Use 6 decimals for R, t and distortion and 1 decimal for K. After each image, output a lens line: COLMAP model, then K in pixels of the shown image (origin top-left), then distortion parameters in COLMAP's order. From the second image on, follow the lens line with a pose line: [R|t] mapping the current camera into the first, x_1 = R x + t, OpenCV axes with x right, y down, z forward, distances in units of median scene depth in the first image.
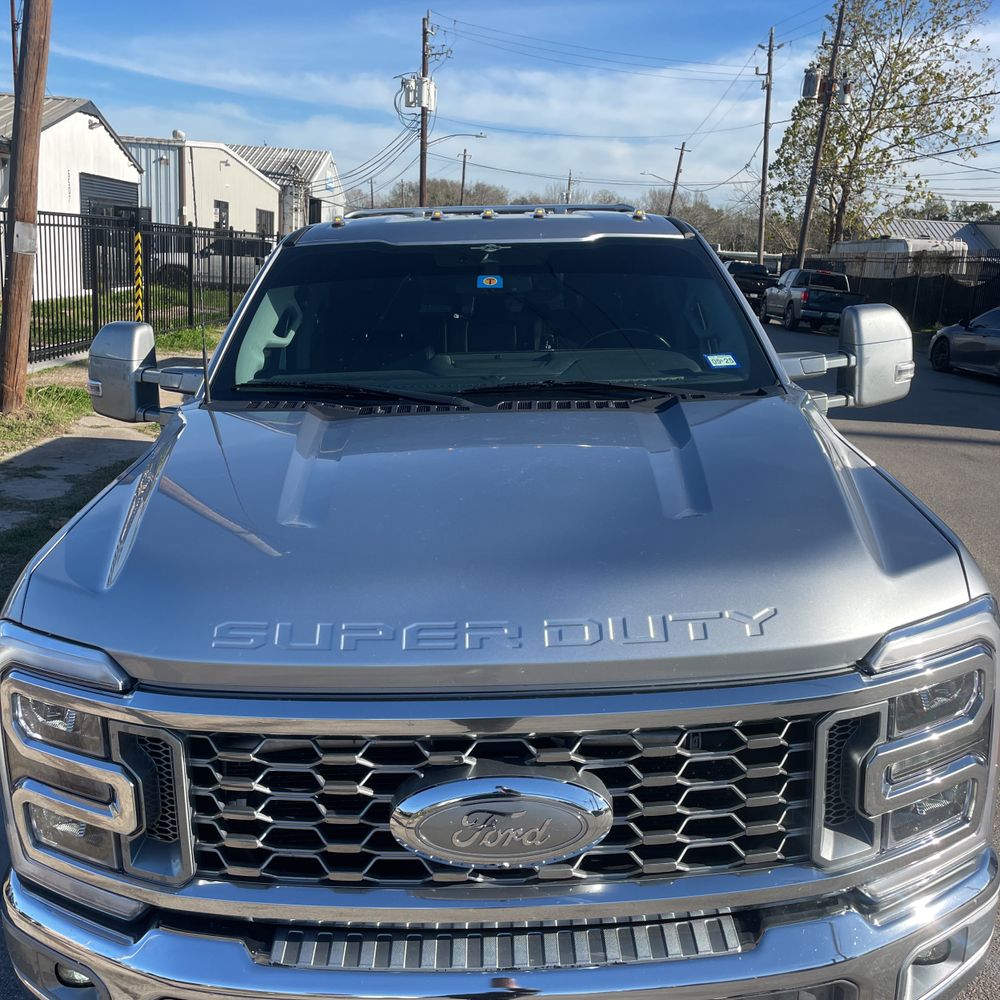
lens RADIAL K [[989.3, 0, 500.0], [0, 989.3, 500.0], [0, 0, 1]] dist [0.094381, -0.125744]
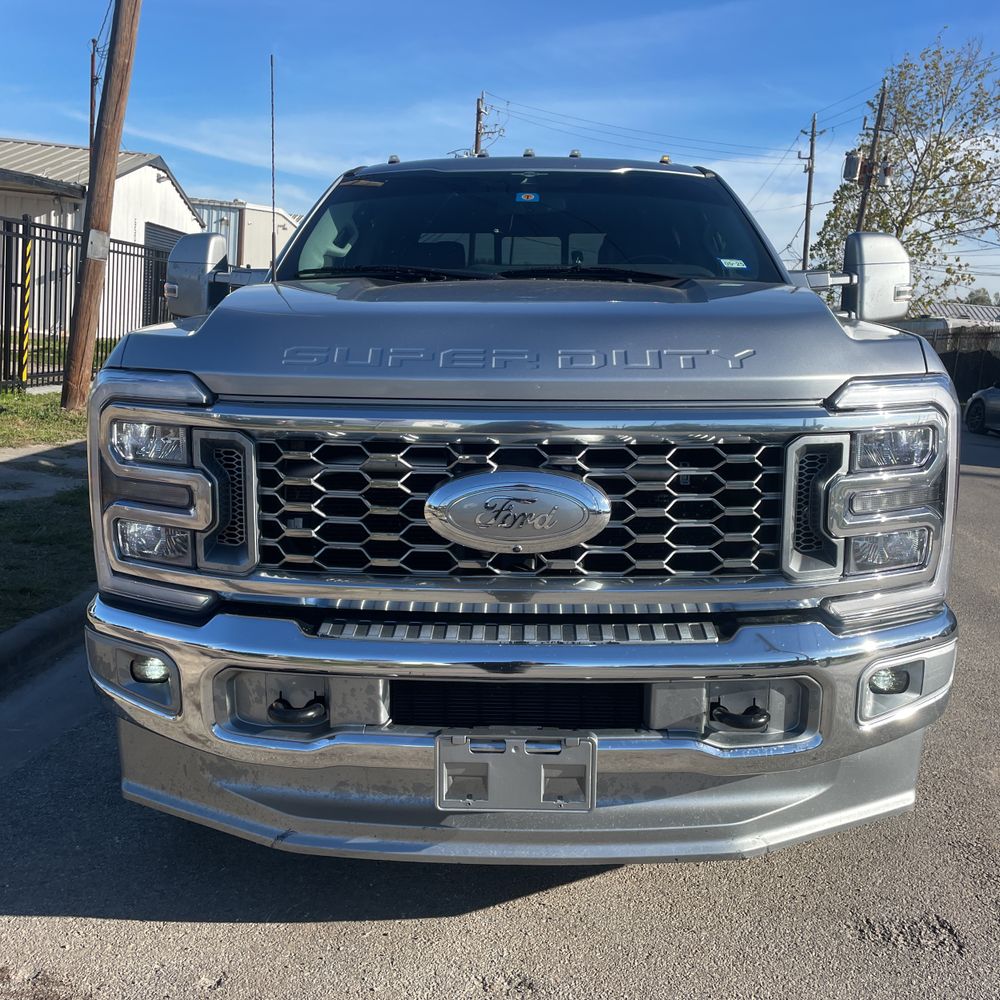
lens RADIAL K [[987.6, 0, 510.7], [0, 987.6, 500.2], [0, 0, 1]] dist [0.109926, -0.156706]
pose [[0.999051, 0.033282, -0.028096, 0.001854], [-0.035288, 0.996617, -0.074223, 0.027471], [0.025531, 0.075144, 0.996846, -0.012501]]
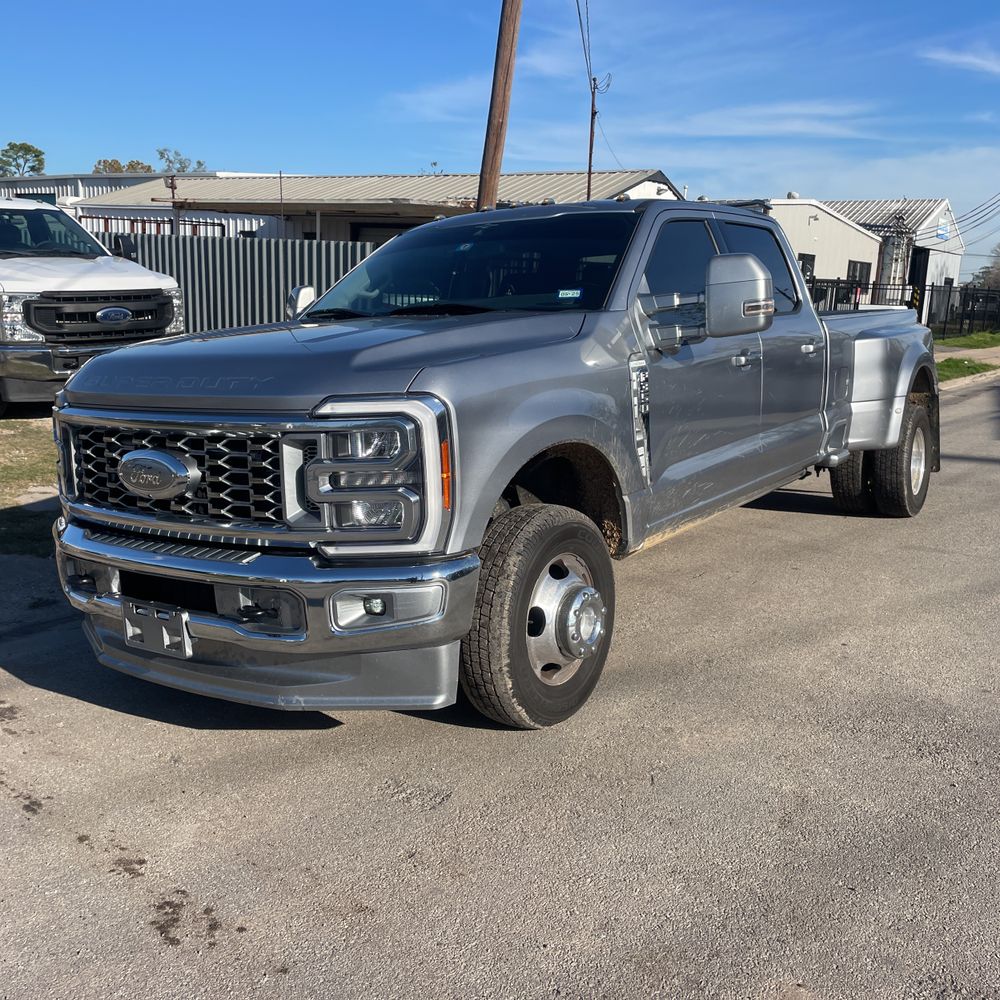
lens RADIAL K [[995.6, 0, 491.8], [0, 995.6, 509.7], [0, 0, 1]] dist [0.097304, -0.132116]
pose [[0.818449, 0.096982, -0.566336, 0.119630], [-0.125364, 0.992047, -0.011289, 0.023004], [0.560736, 0.080238, 0.824097, -0.020091]]
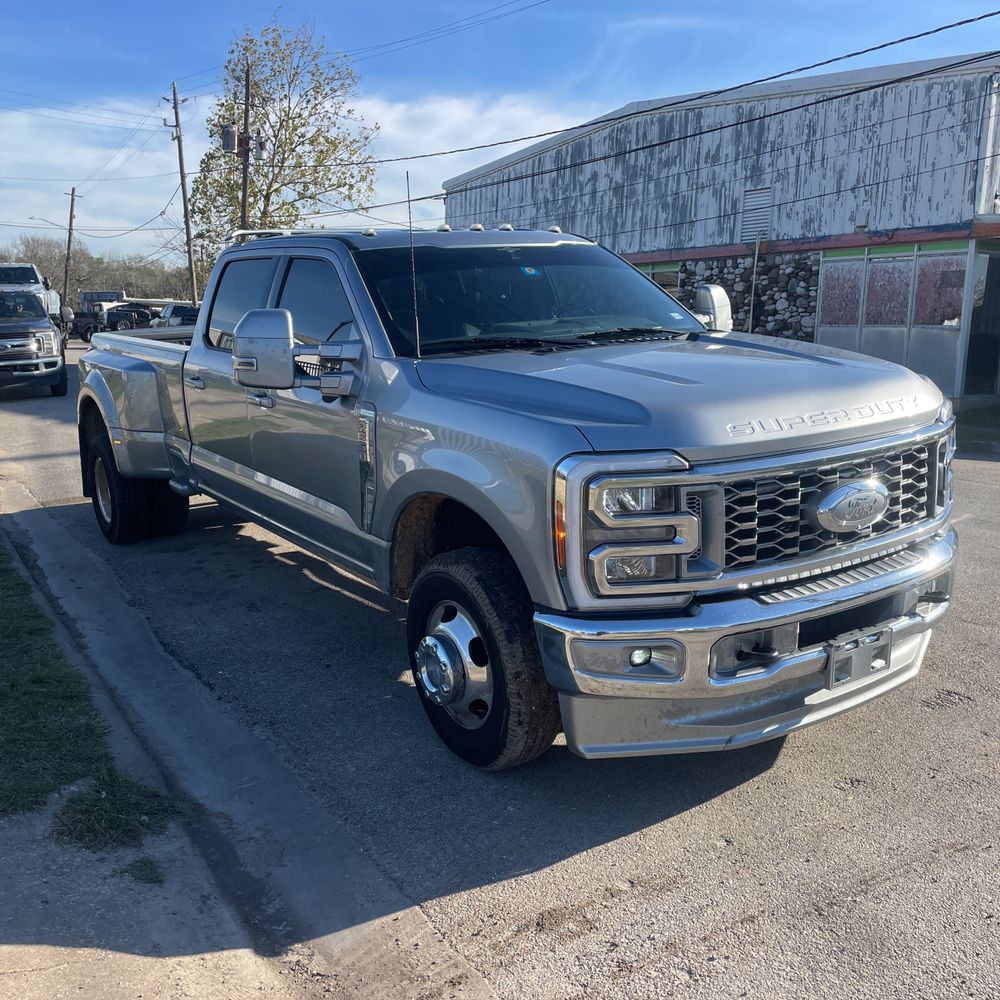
lens RADIAL K [[995.2, 0, 485.5], [0, 995.2, 494.7], [0, 0, 1]] dist [0.073124, -0.091346]
pose [[0.843598, -0.125637, 0.522071, -0.117022], [0.152319, 0.988297, -0.008293, 0.014114], [-0.514919, 0.086518, 0.852862, -0.024404]]
